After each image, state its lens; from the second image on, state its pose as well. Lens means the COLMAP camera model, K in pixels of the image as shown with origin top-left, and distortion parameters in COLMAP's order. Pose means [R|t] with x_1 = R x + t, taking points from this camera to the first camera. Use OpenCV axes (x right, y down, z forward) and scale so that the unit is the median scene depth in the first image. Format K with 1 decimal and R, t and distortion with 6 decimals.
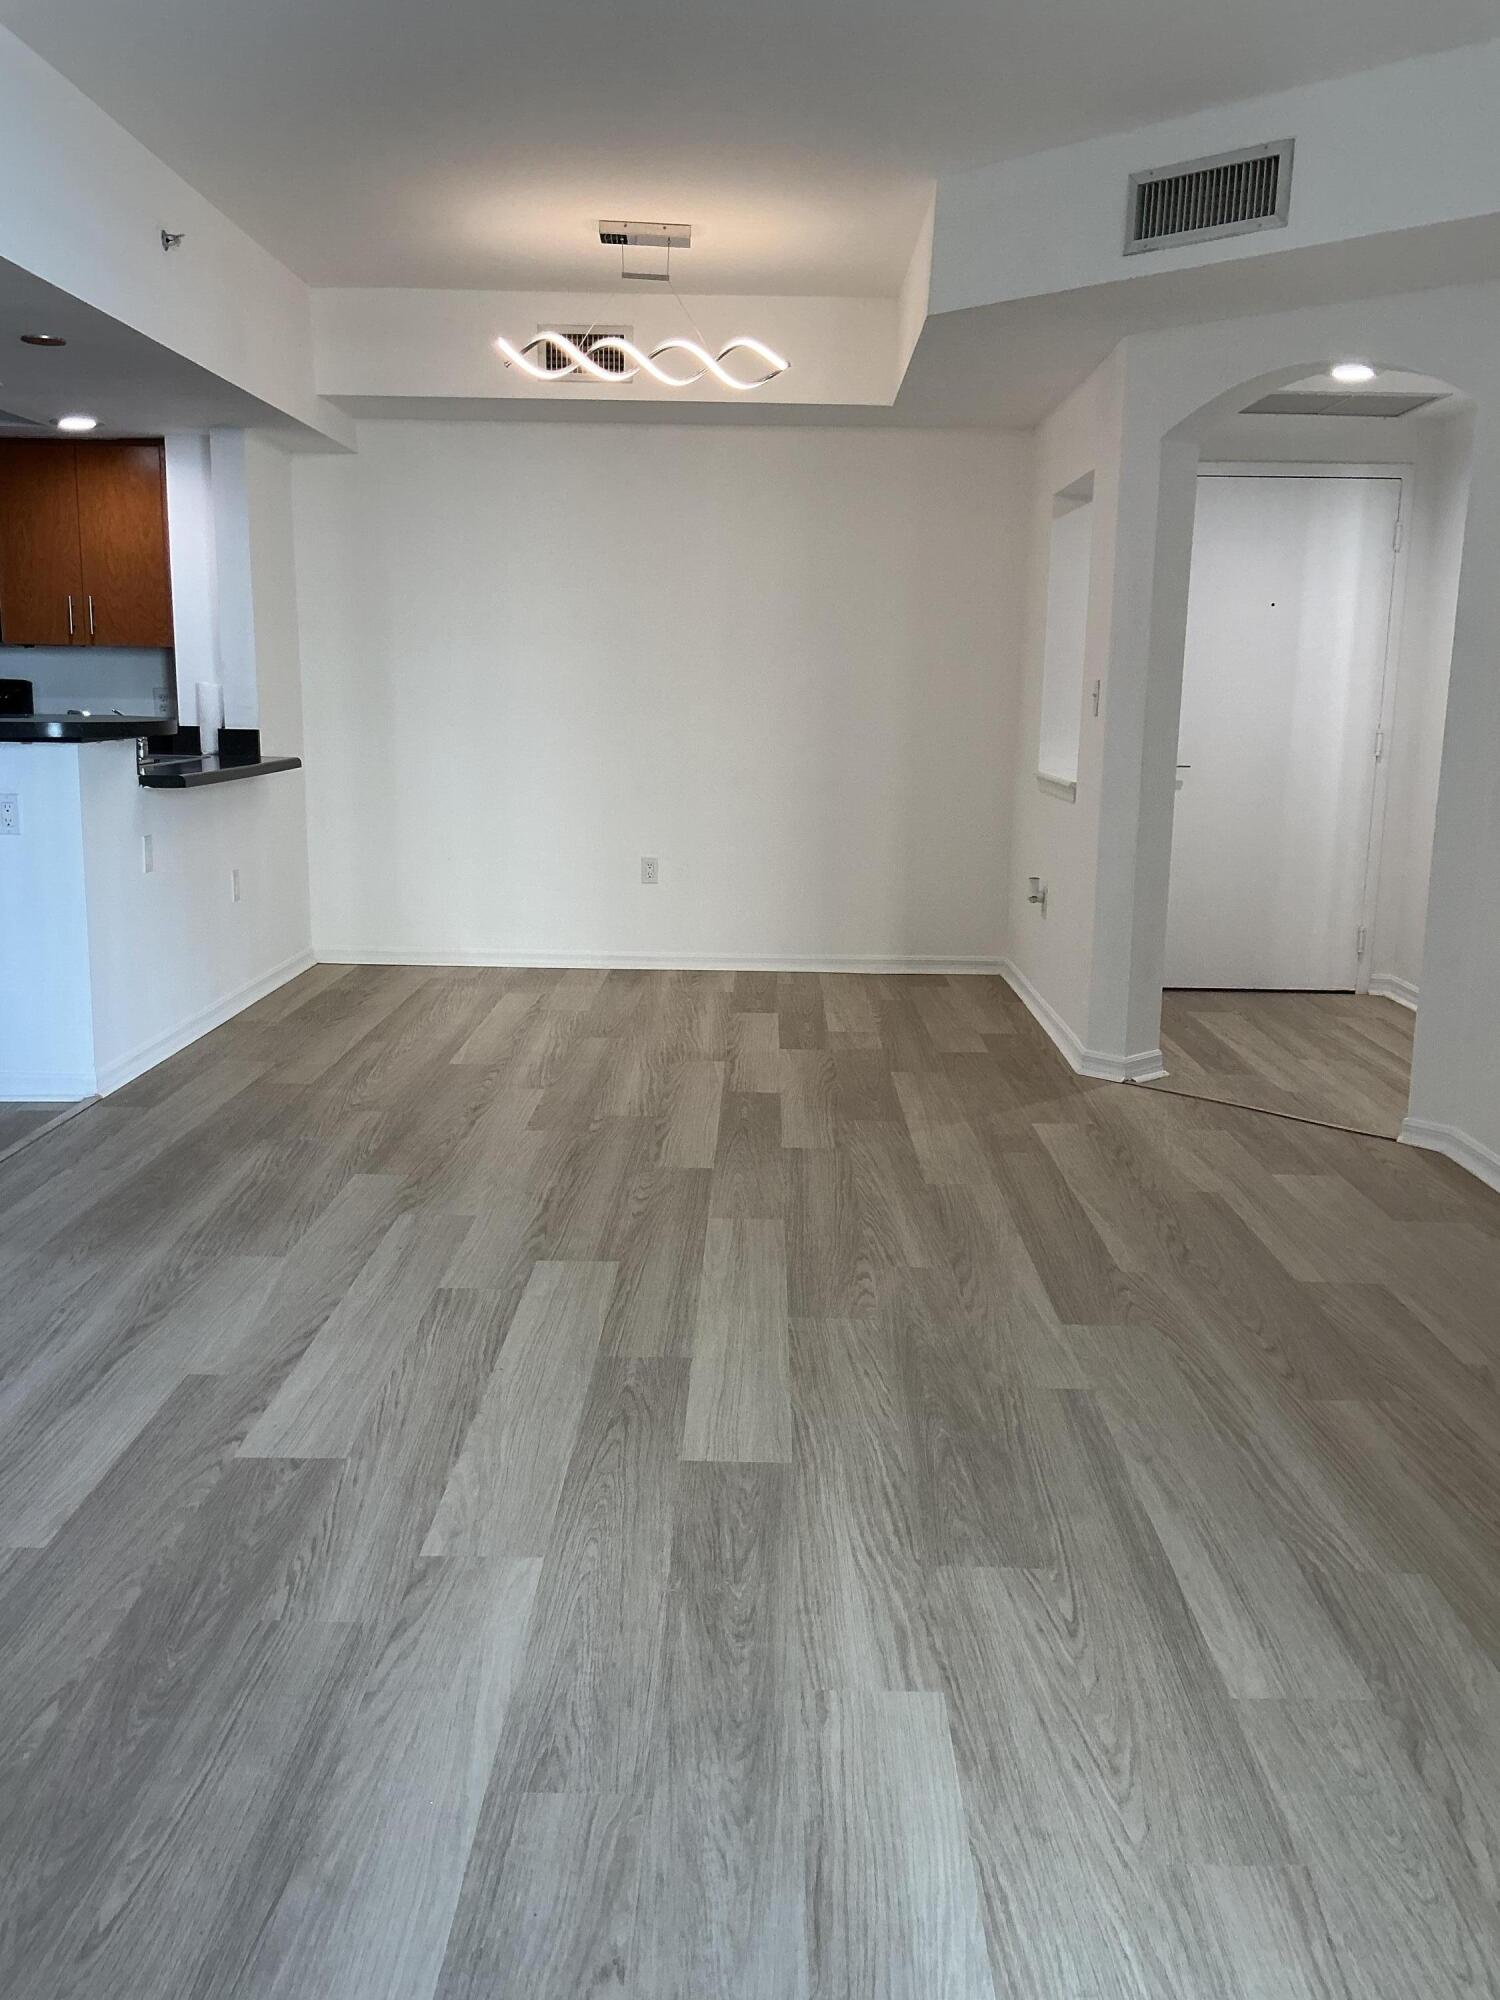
lens RADIAL K [[1641.6, 0, 760.4], [0, 1641.6, 1007.3], [0, 0, 1]] dist [0.098890, -0.187549]
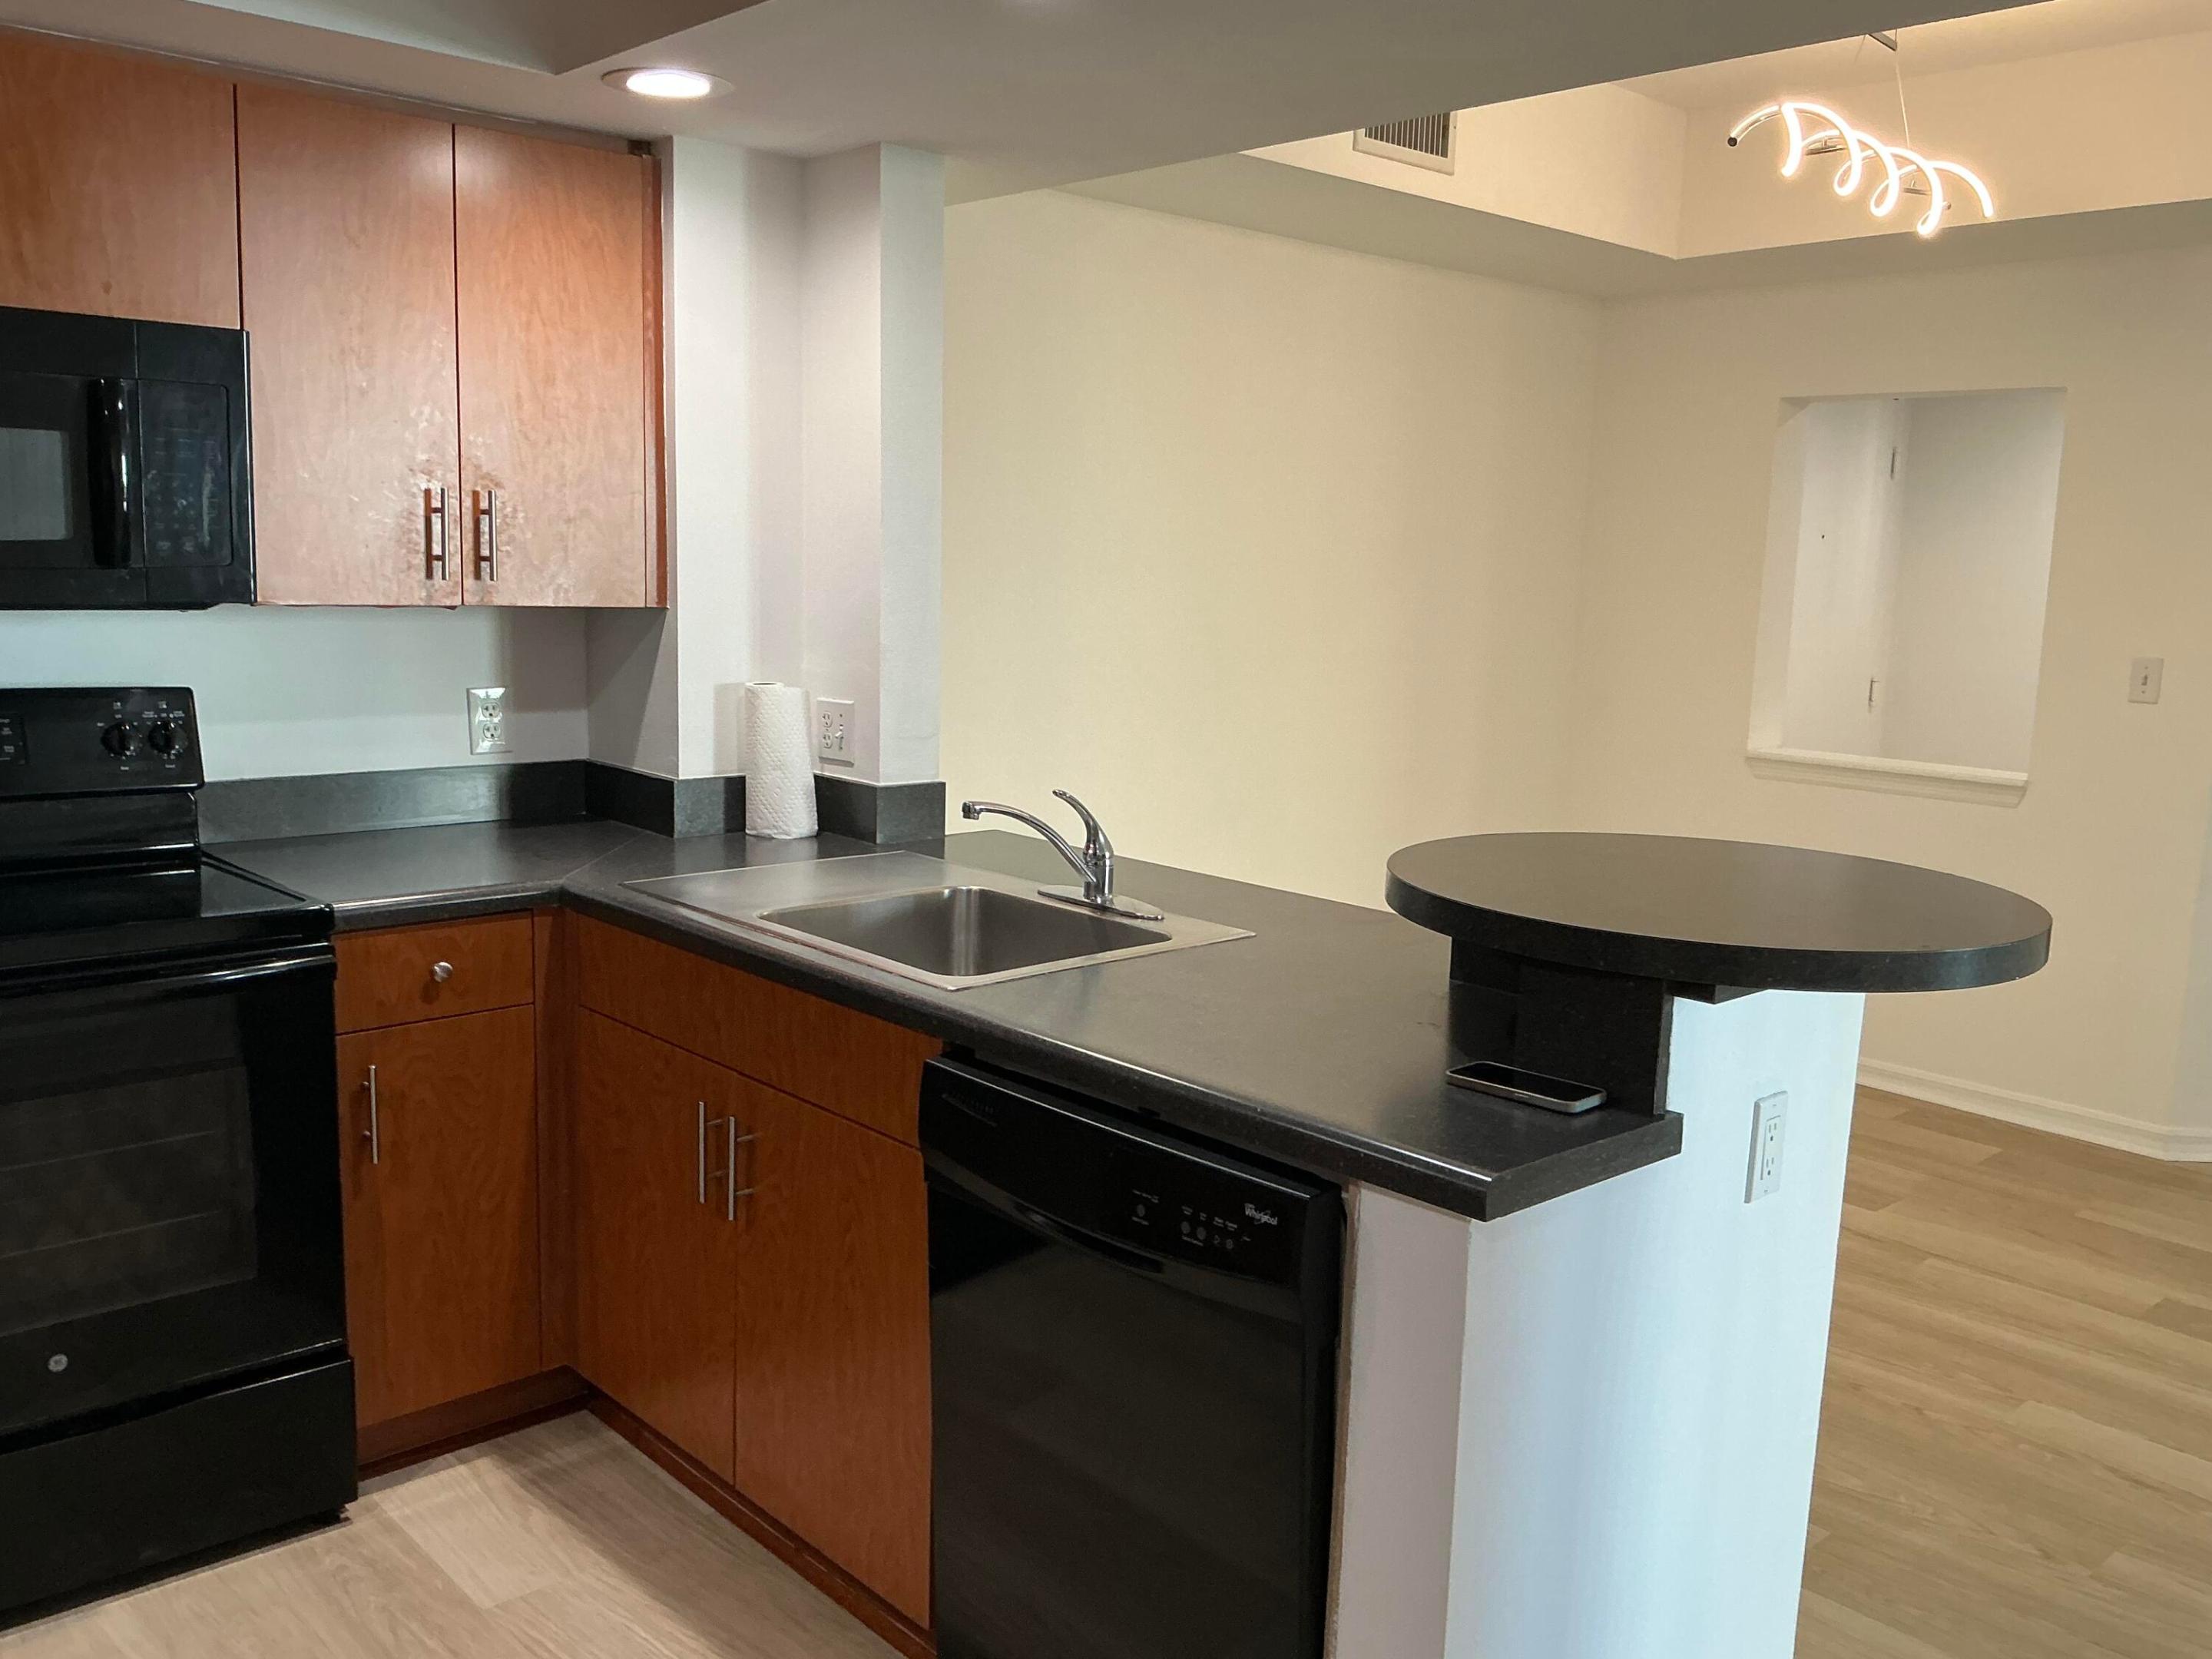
lens RADIAL K [[1815.6, 0, 1110.8], [0, 1815.6, 807.4], [0, 0, 1]] dist [0.098890, -0.187549]
pose [[0.733735, -0.089789, 0.673477, -1.036931], [0.114105, 0.993435, 0.008133, -0.264634], [-0.669786, 0.070879, 0.739164, 0.963004]]
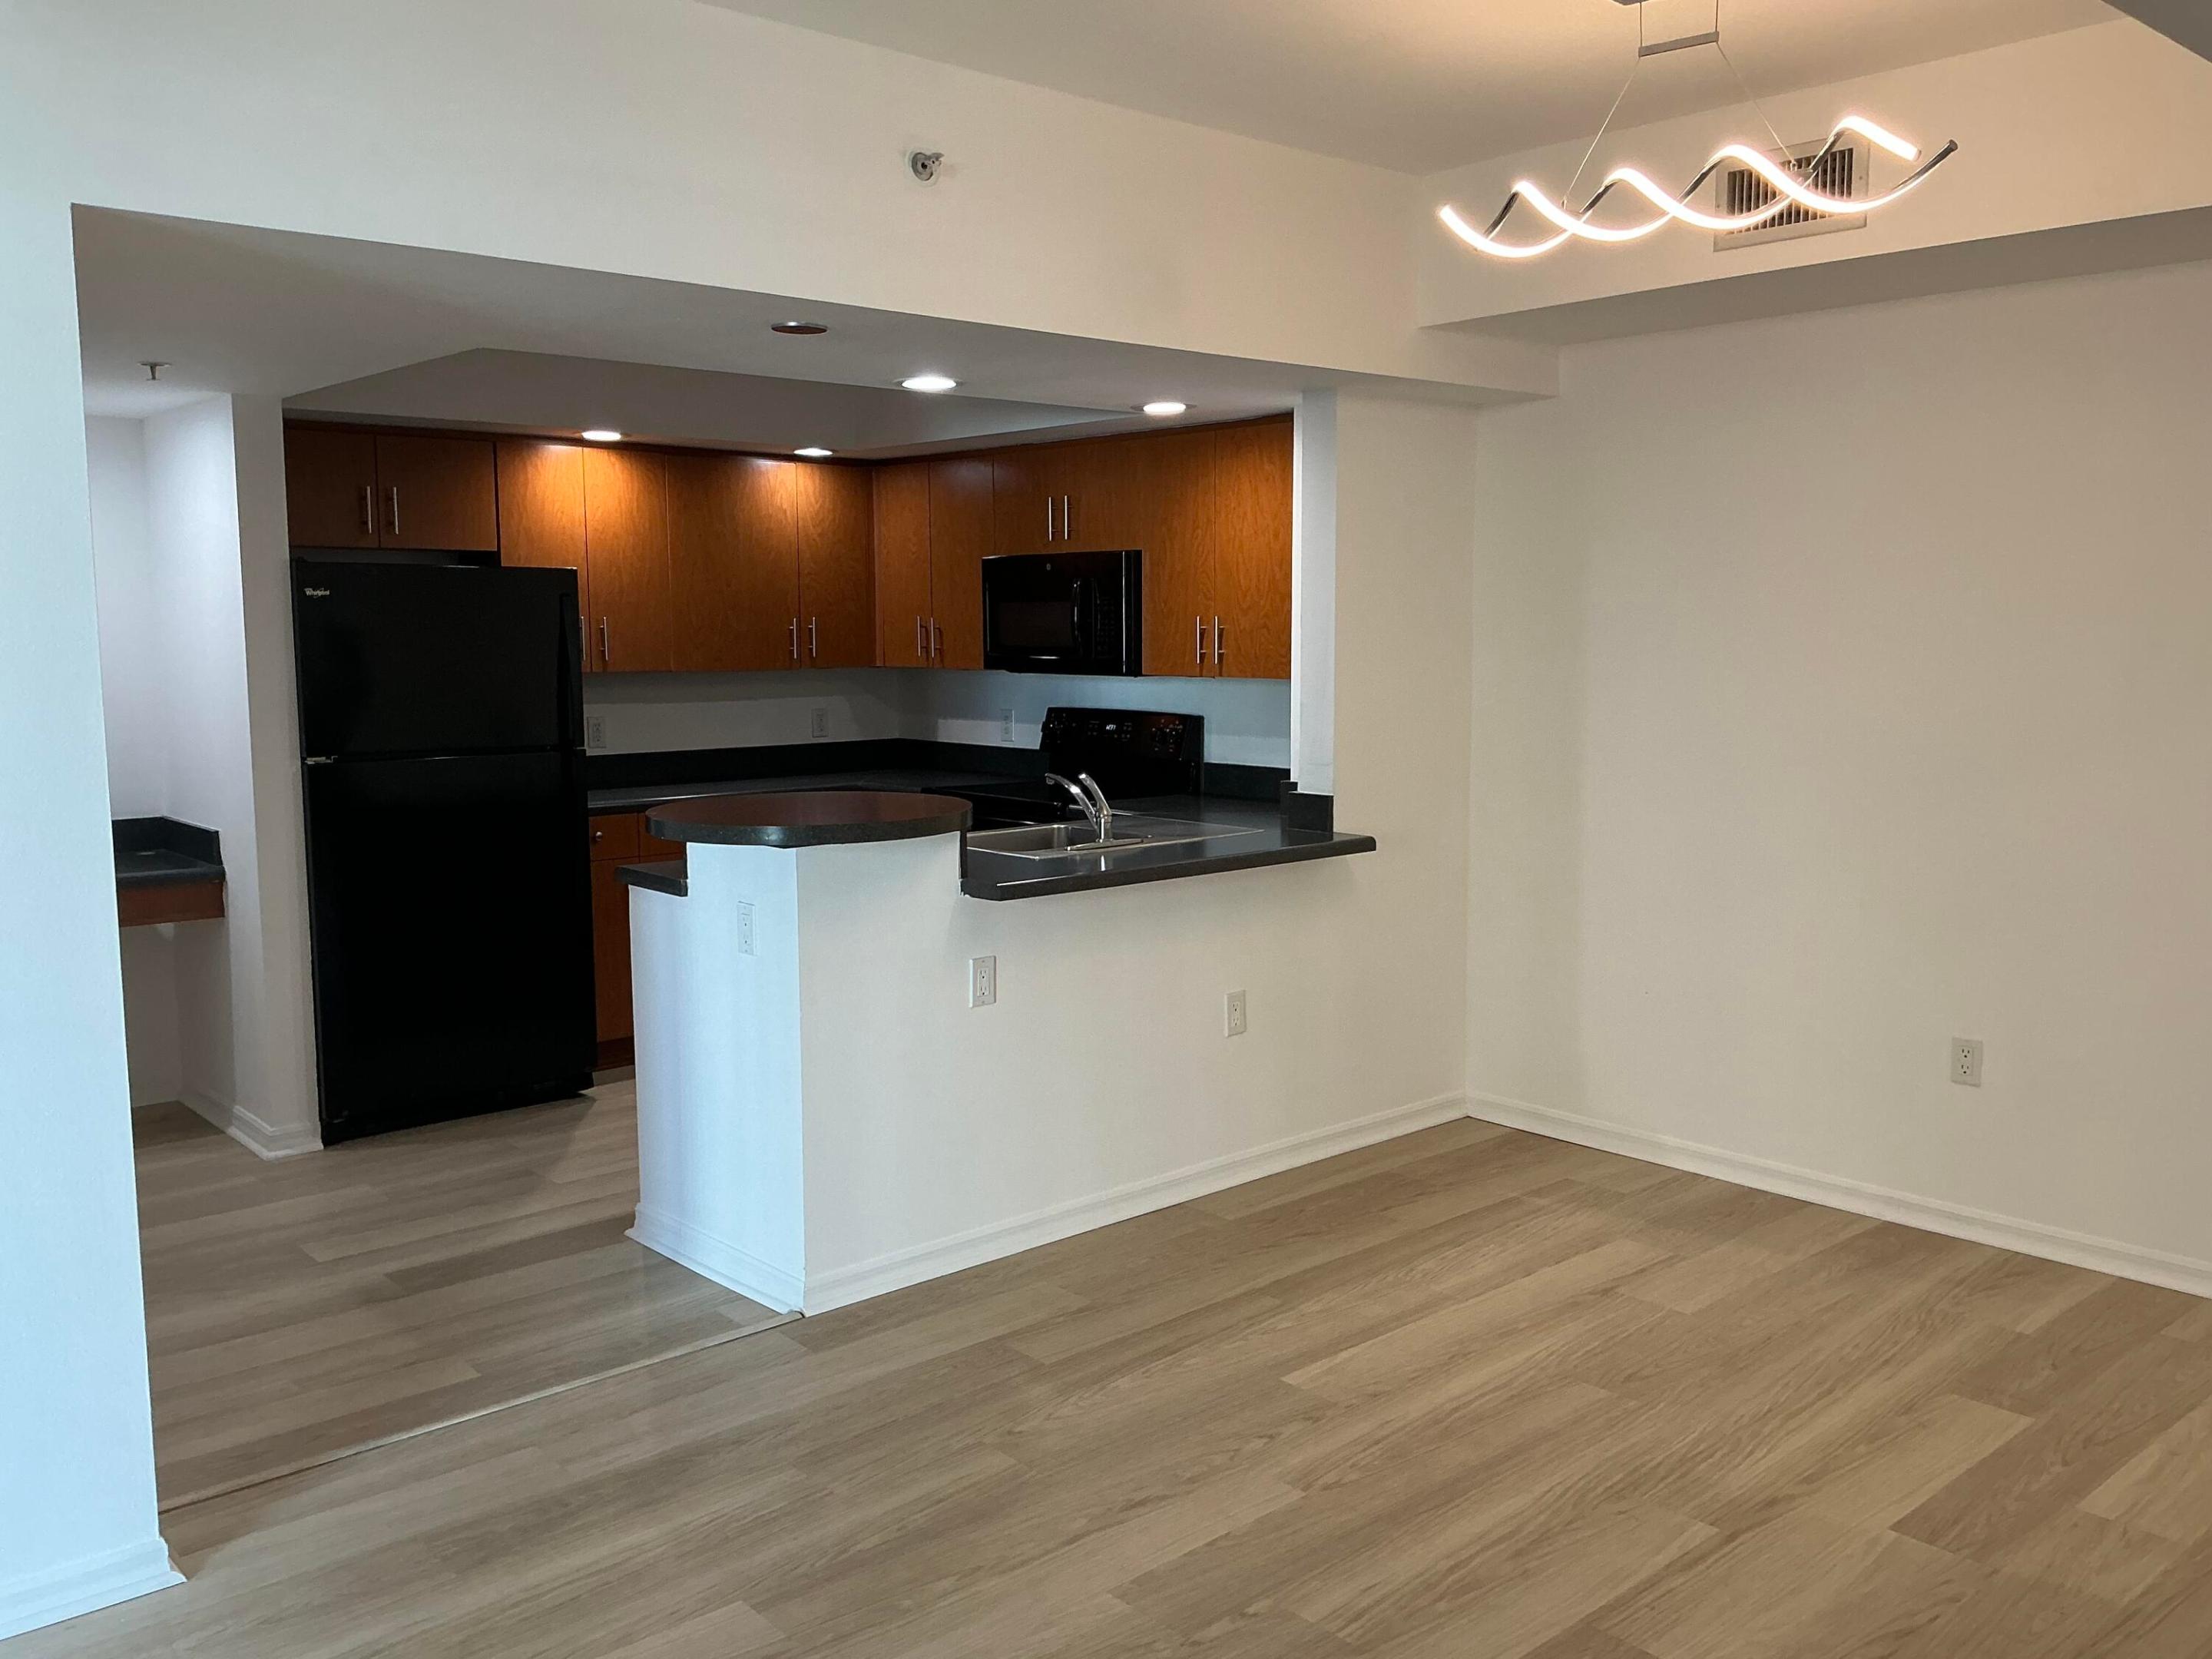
lens RADIAL K [[1815.6, 0, 1108.9], [0, 1815.6, 818.0], [0, 0, 1]] dist [0.098890, -0.187549]
pose [[0.668246, 0.060336, -0.741489, 0.363845], [-0.128064, 0.991157, -0.034763, -0.196978], [0.732835, 0.118188, 0.670063, 0.670260]]
